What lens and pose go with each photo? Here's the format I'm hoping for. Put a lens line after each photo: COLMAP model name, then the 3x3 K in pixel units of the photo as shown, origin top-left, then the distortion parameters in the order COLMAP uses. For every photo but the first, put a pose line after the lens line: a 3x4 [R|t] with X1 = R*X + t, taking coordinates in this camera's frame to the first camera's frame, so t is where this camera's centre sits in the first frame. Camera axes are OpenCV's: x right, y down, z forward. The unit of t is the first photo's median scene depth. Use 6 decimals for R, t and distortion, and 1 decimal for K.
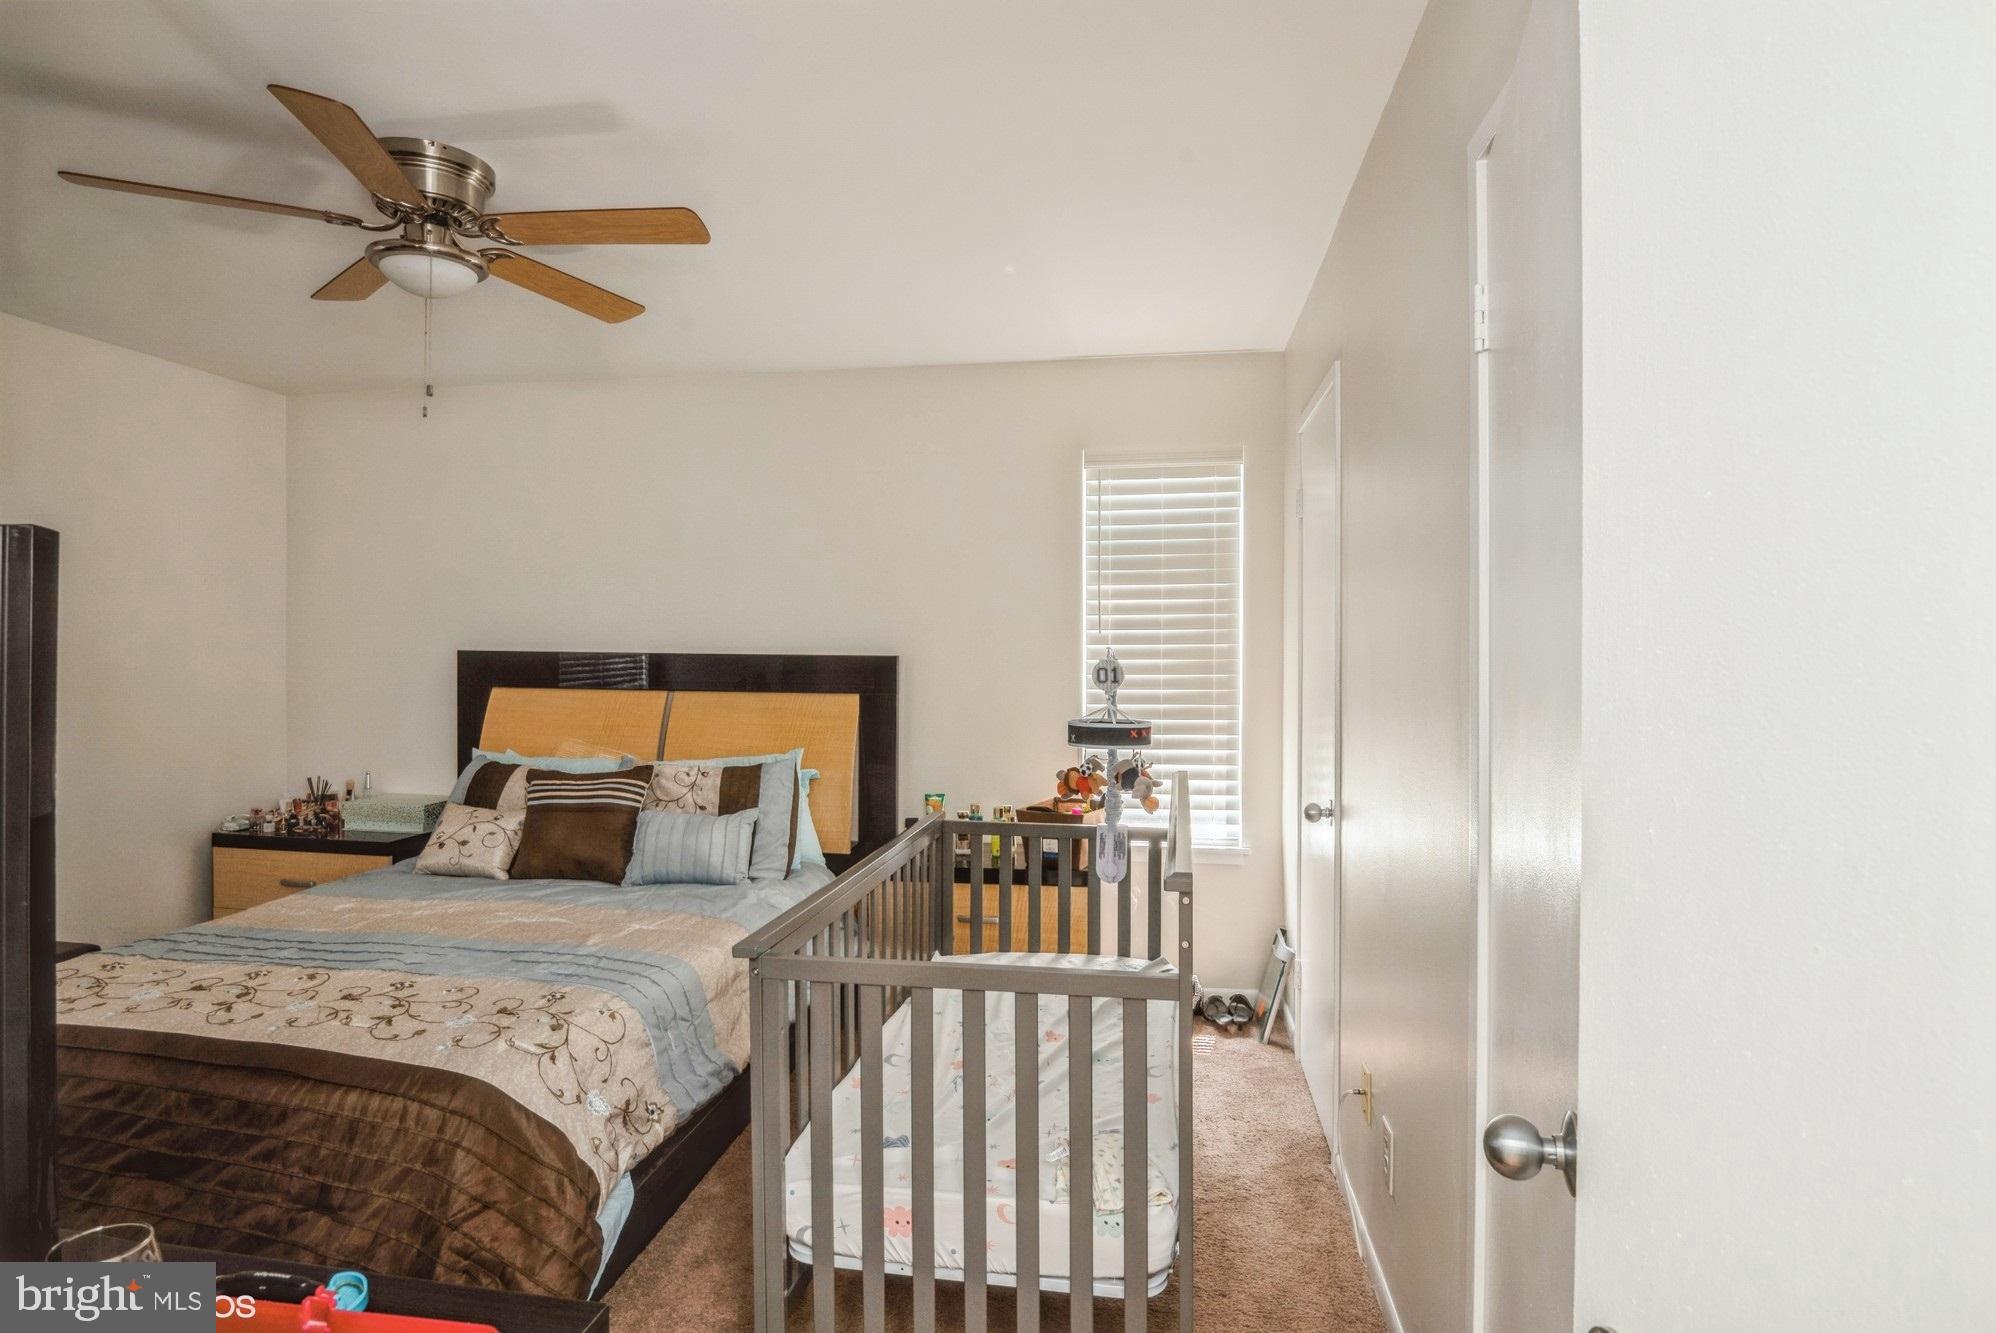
lens RADIAL K [[1014.6, 0, 1000.4], [0, 1014.6, 652.1], [0, 0, 1]] dist [-0.018409, -0.001248]
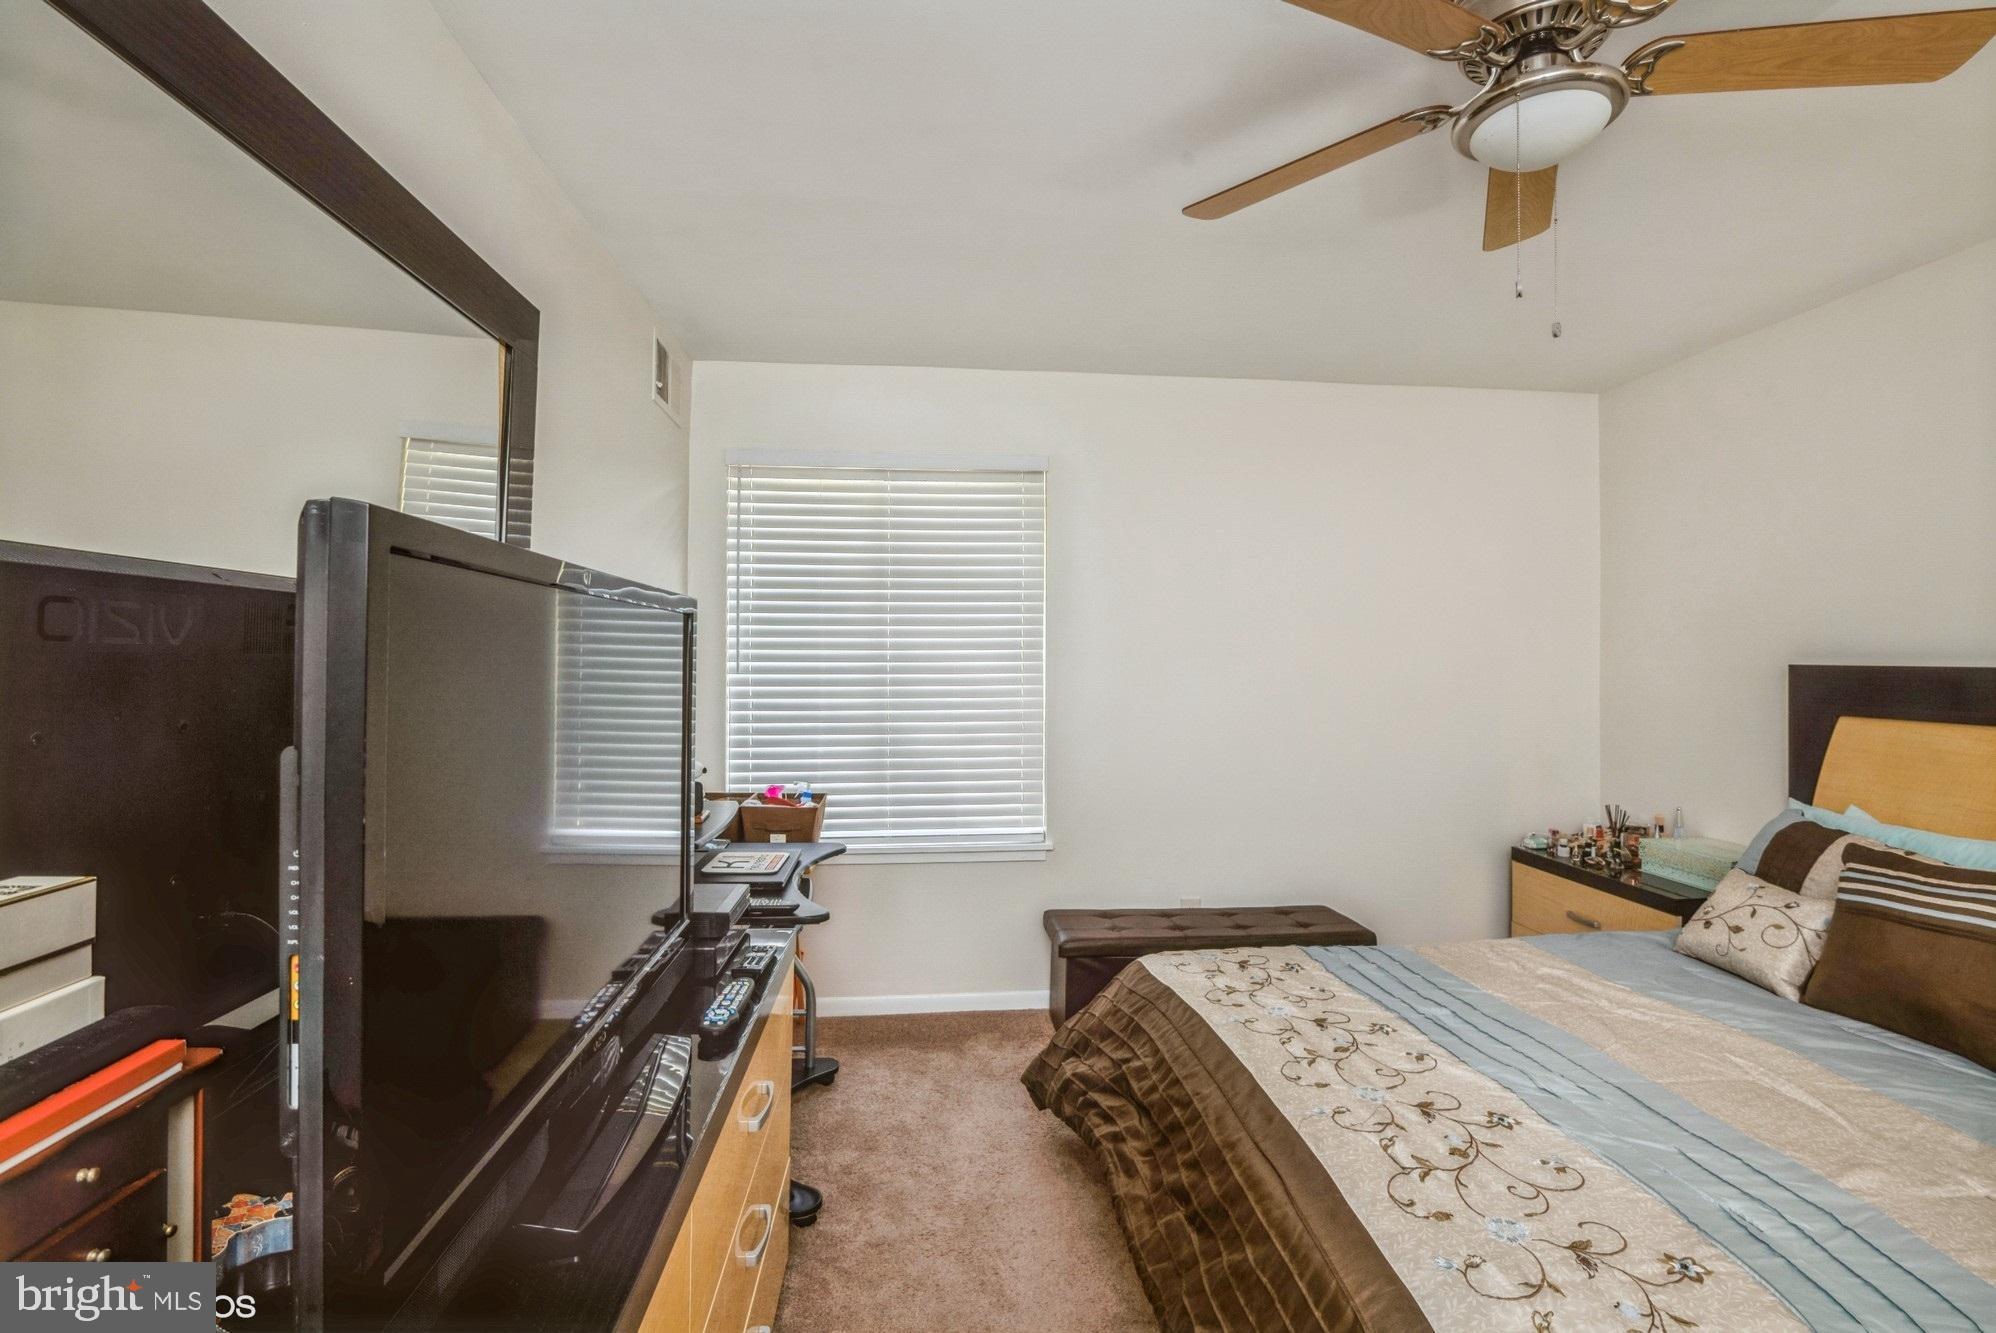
lens RADIAL K [[921.6, 0, 1003.7], [0, 921.6, 659.8], [0, 0, 1]] dist [-0.015445, -0.000198]
pose [[0.245161, -0.005349, -0.969468, -0.025299], [-0.004394, 0.999968, -0.006628, 0.002226], [0.969472, 0.005885, 0.245130, 0.316671]]
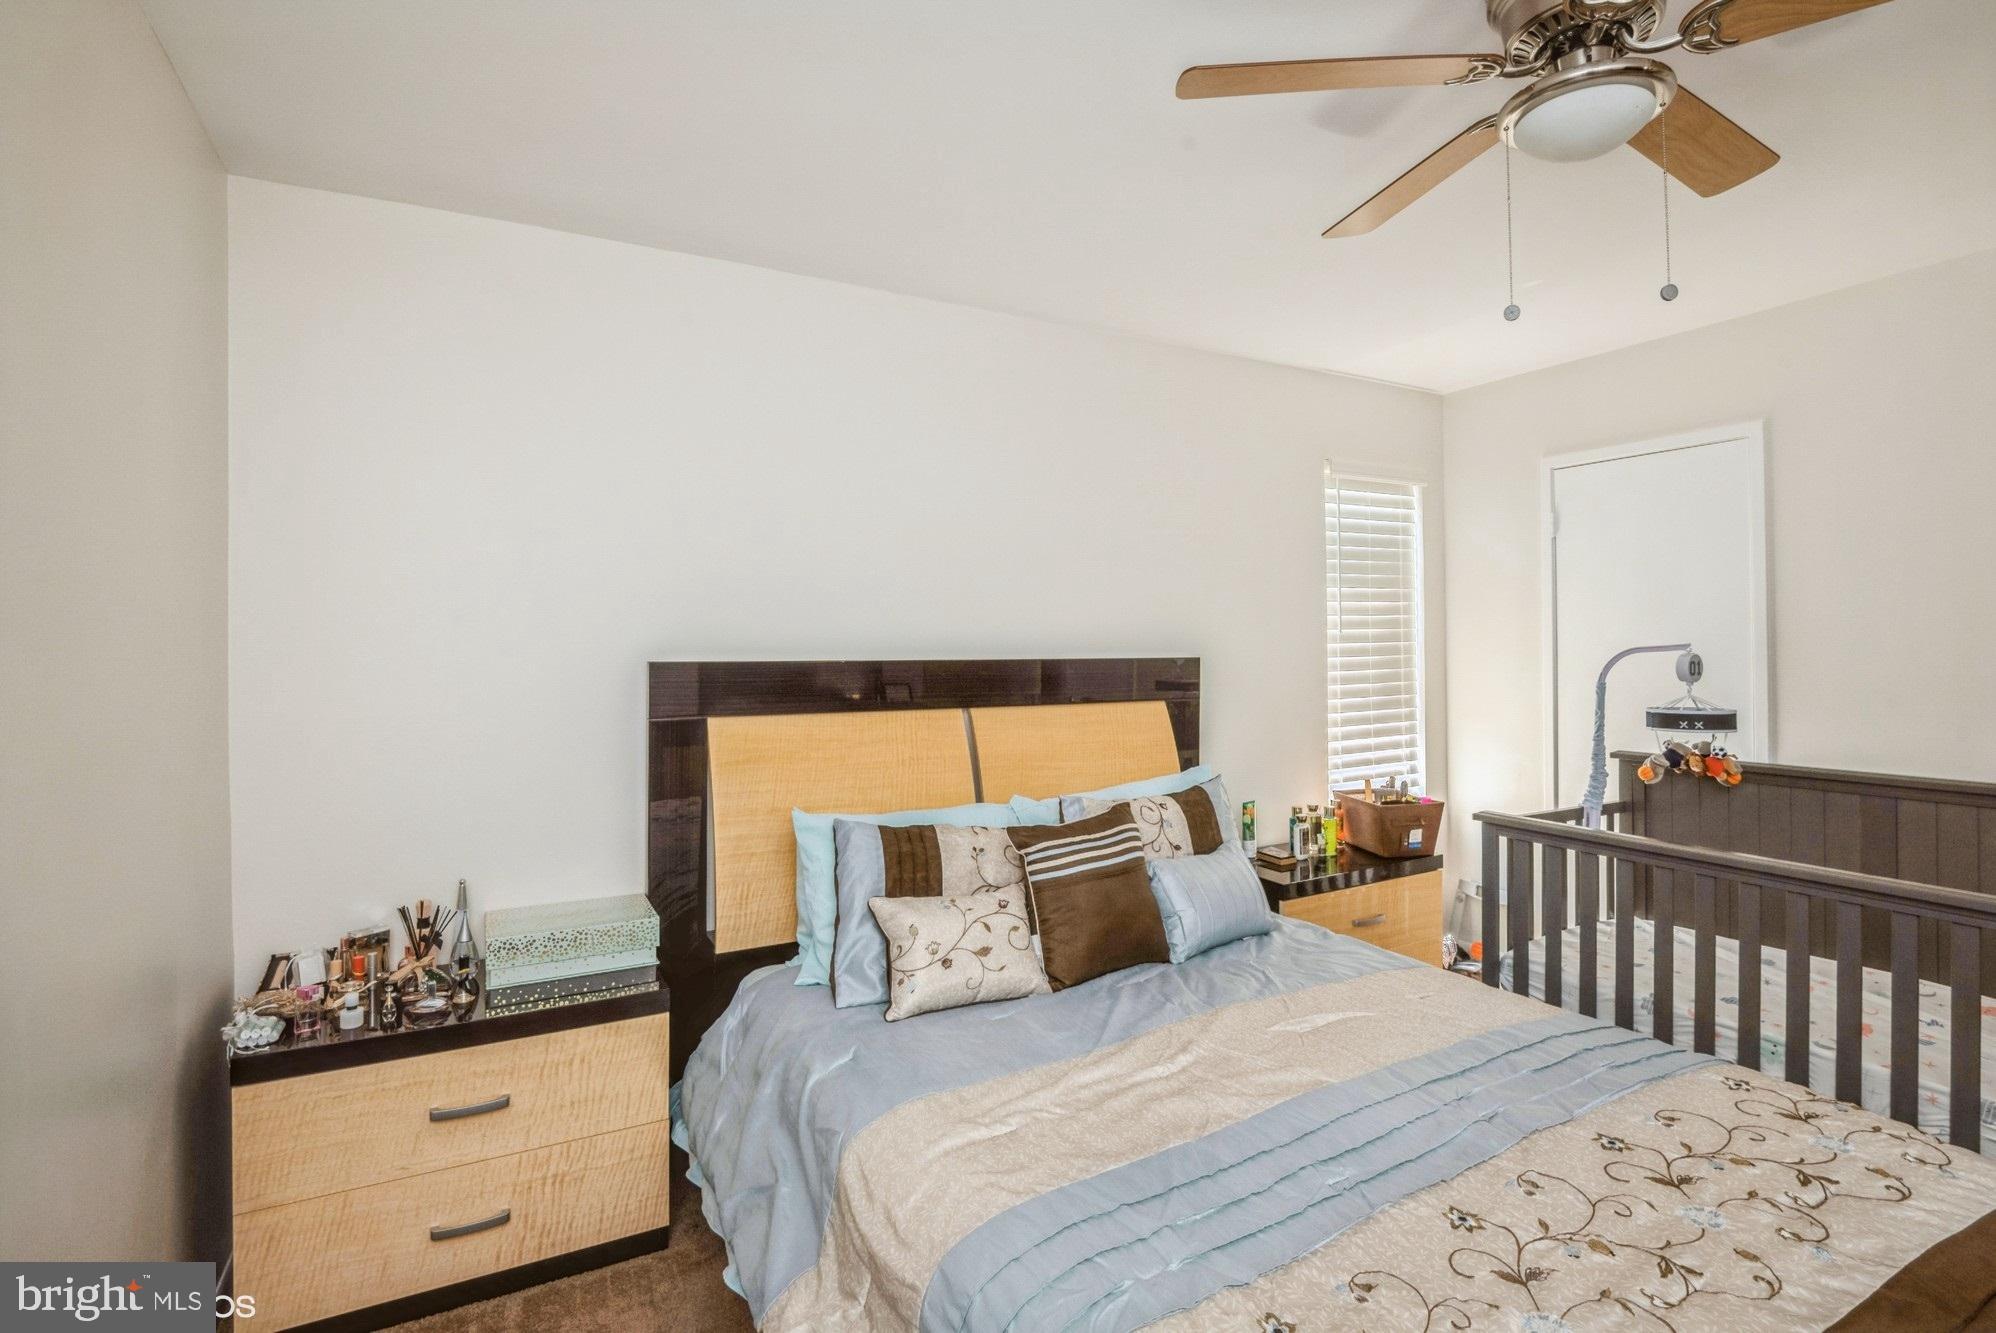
lens RADIAL K [[921.6, 0, 1038.8], [0, 921.6, 646.7], [0, 0, 1]] dist [-0.015445, -0.000198]
pose [[0.792961, -0.009421, 0.609199, -0.831074], [0.014715, 0.999885, -0.003692, -0.005746], [-0.609094, 0.011892, 0.793009, 0.483394]]
